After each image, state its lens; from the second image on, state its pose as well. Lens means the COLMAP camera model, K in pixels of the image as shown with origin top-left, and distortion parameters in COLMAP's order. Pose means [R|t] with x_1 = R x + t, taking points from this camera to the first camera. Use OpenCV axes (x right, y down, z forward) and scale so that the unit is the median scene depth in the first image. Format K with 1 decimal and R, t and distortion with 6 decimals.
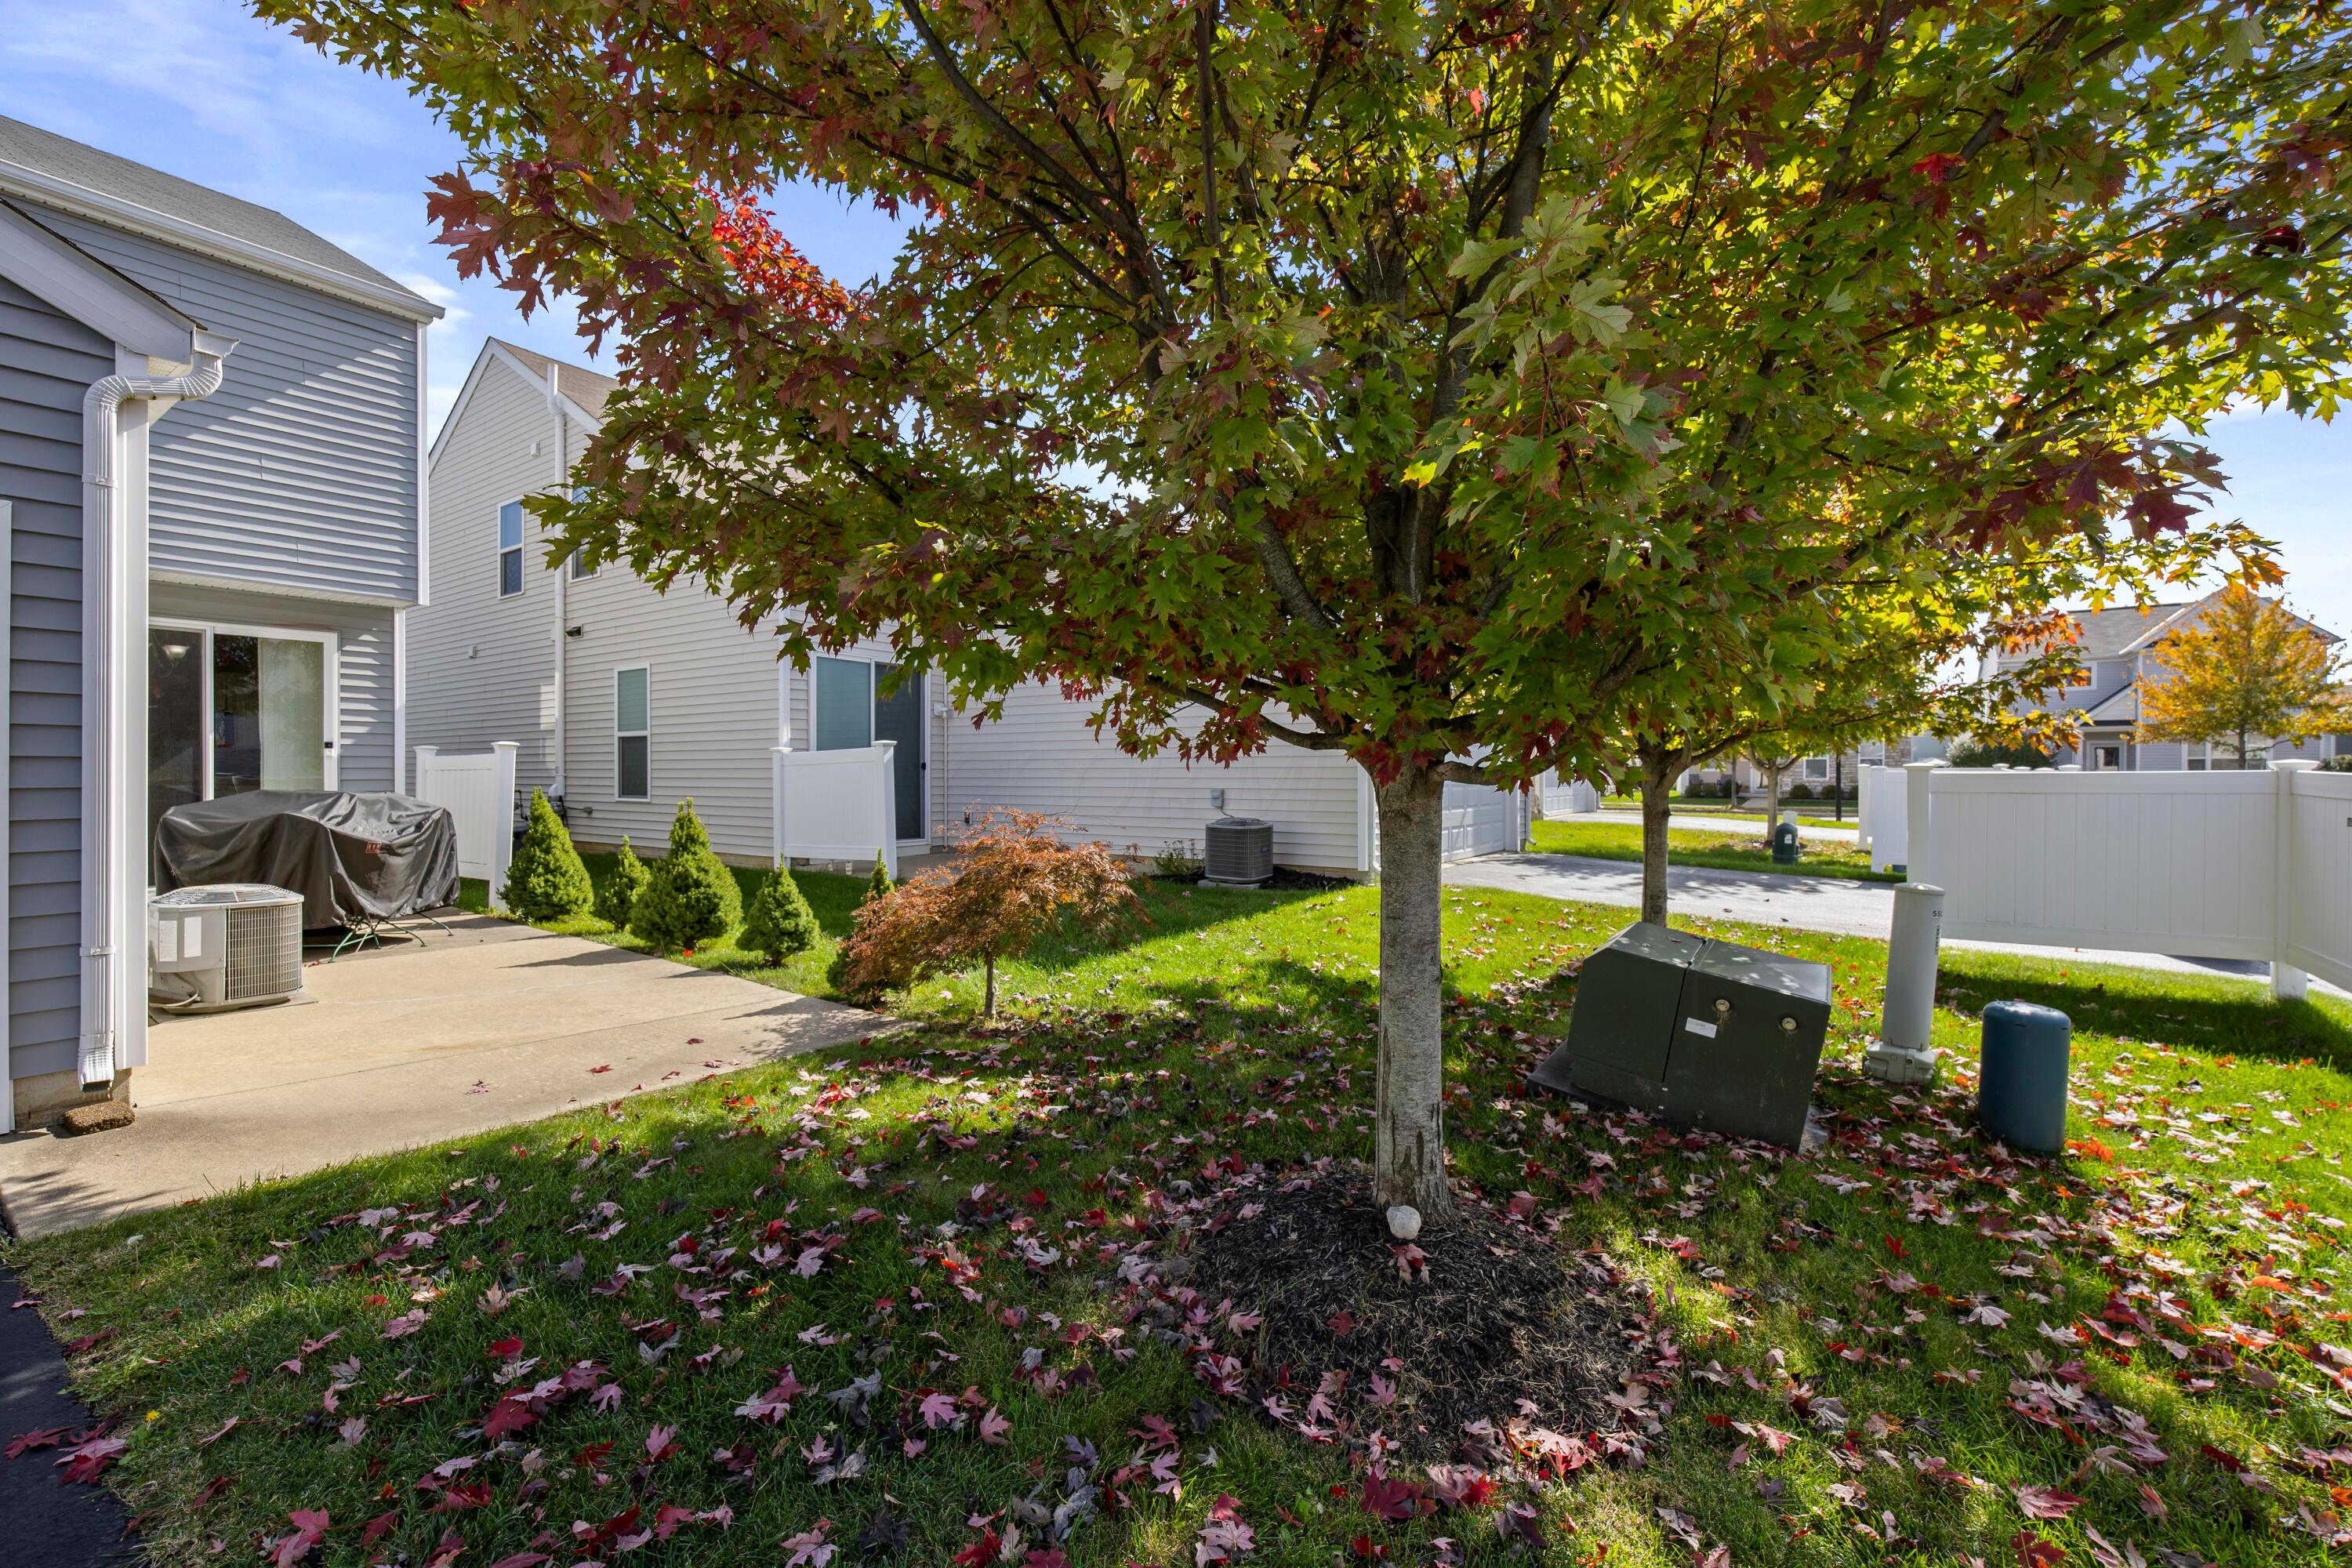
lens RADIAL K [[972.8, 0, 1173.1], [0, 972.8, 776.6], [0, 0, 1]] dist [0.001862, -0.005179]
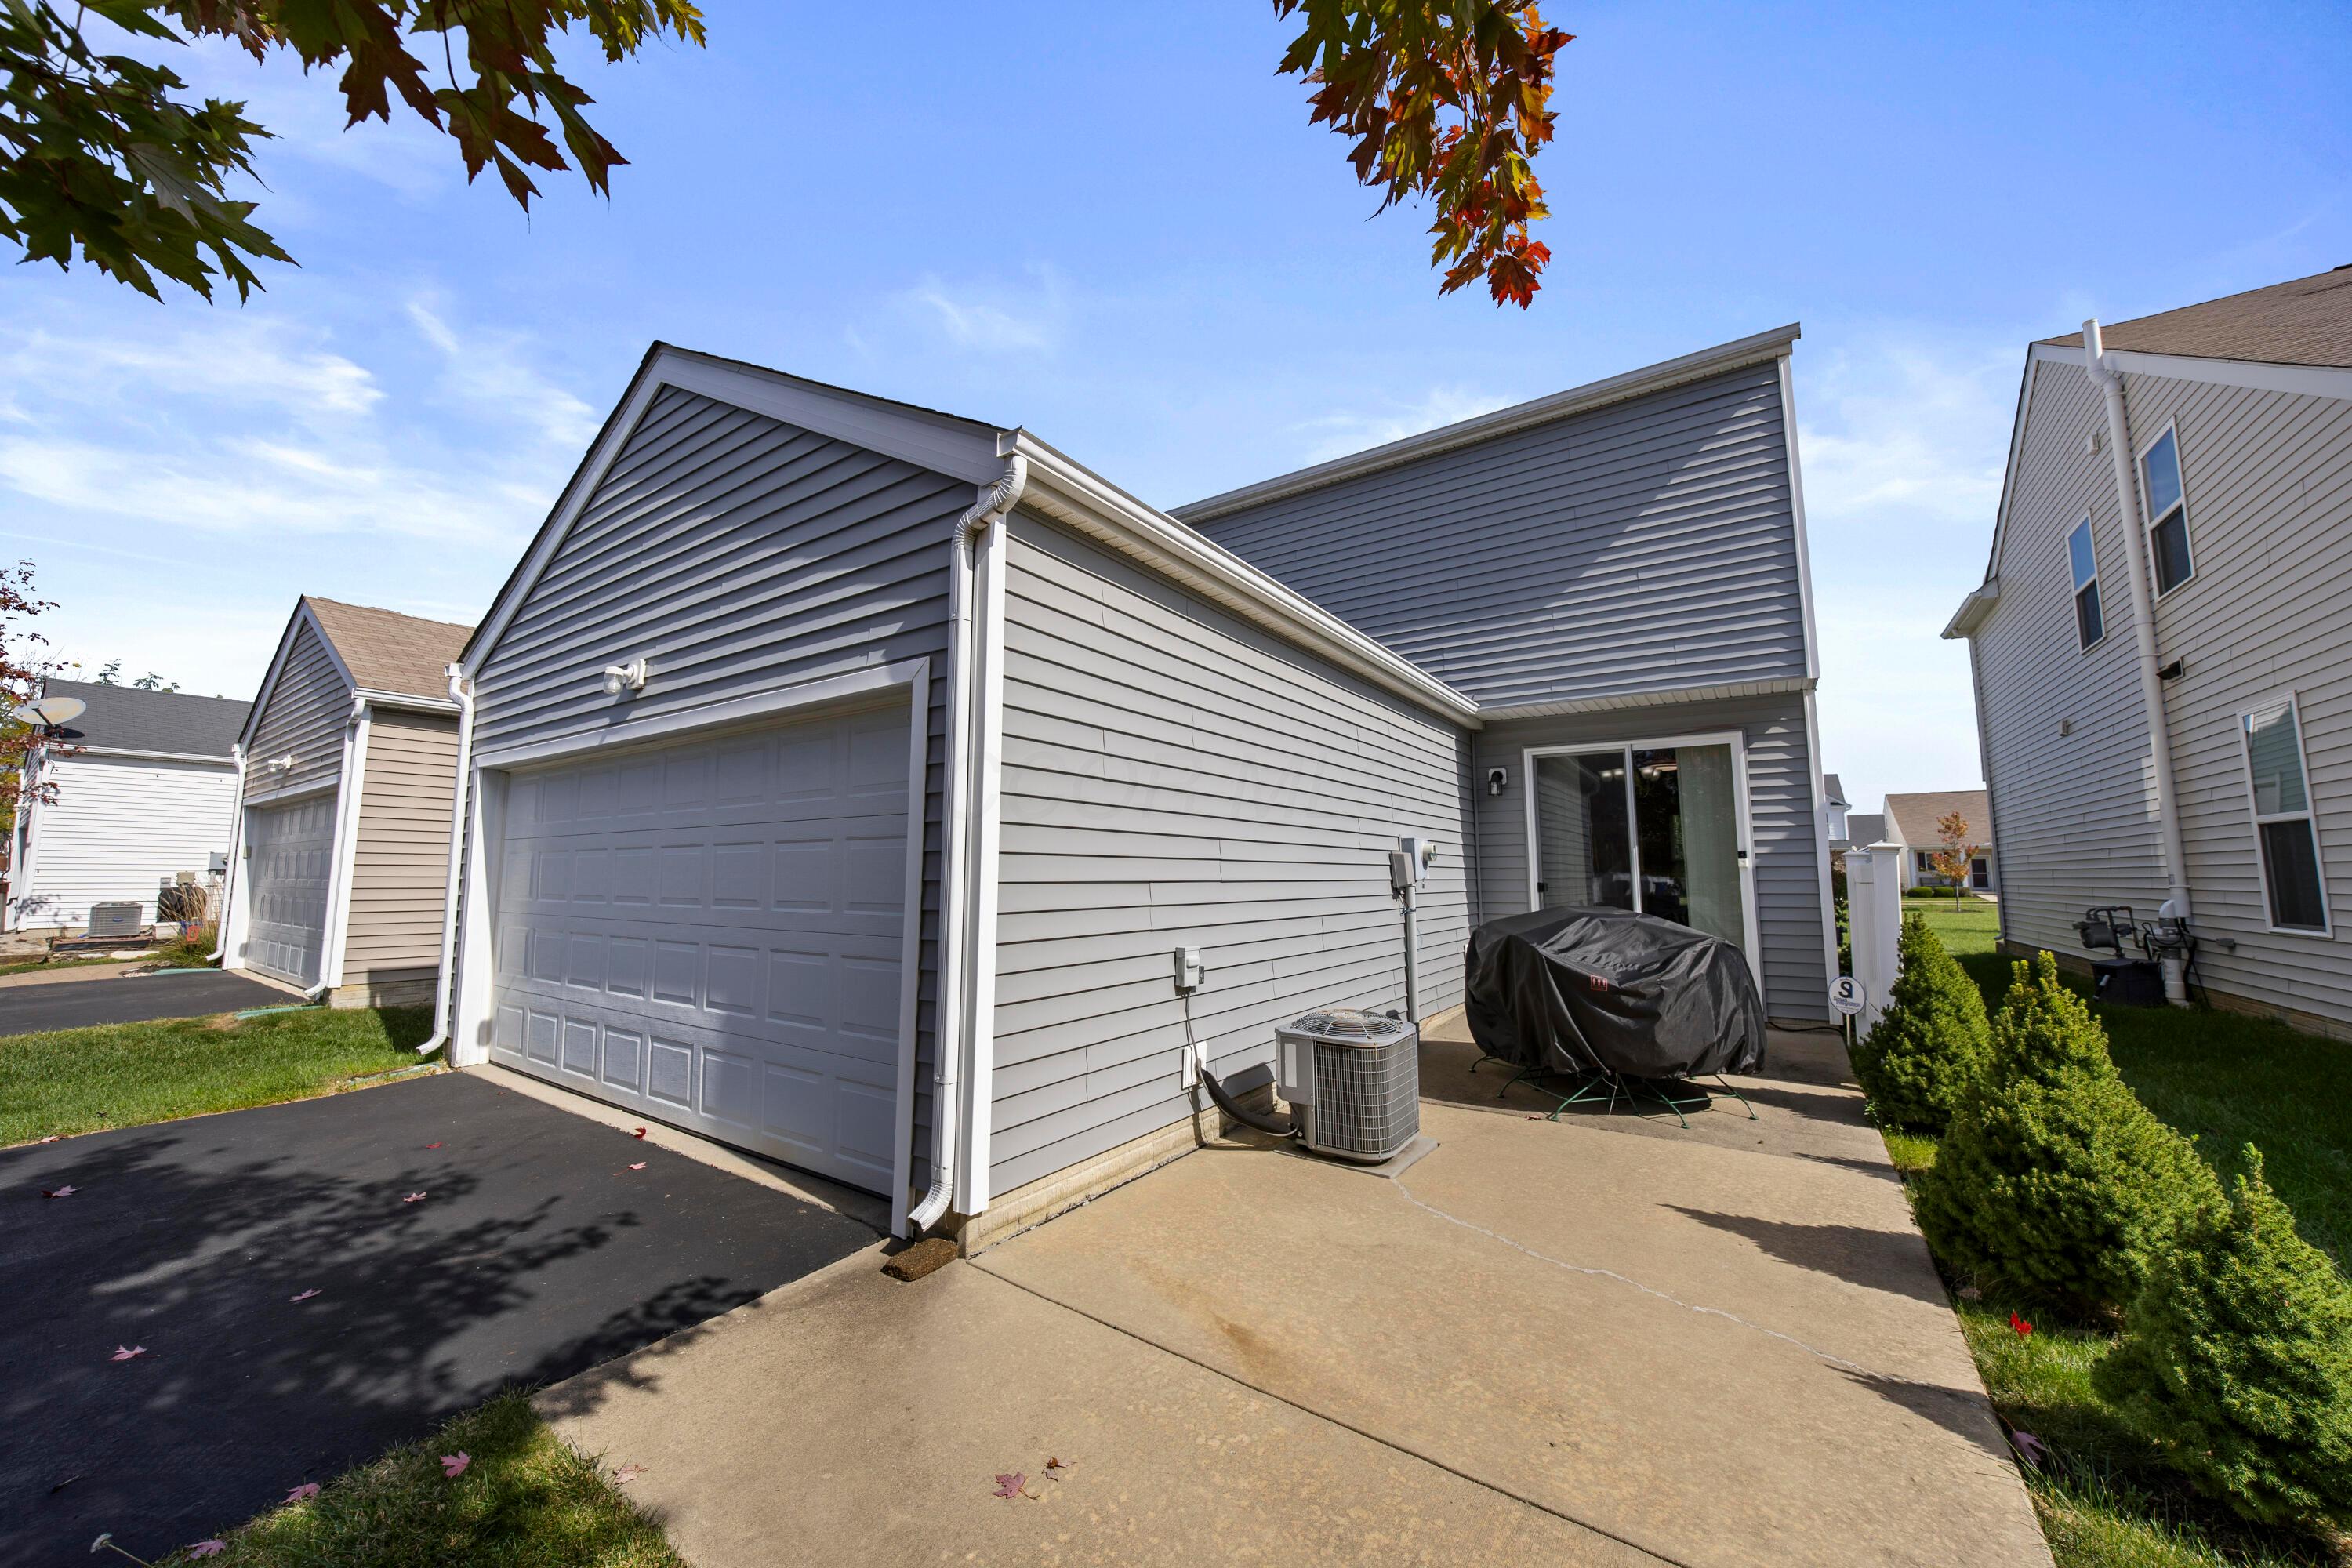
lens RADIAL K [[853.1, 0, 1173.2], [0, 853.1, 781.3], [0, 0, 1]] dist [-0.018153, 0.003416]
pose [[0.002995, -0.113327, -0.993553, -0.129345], [-0.003476, 0.993551, -0.113337, -0.014566], [0.999989, 0.003793, 0.002582, 0.747385]]
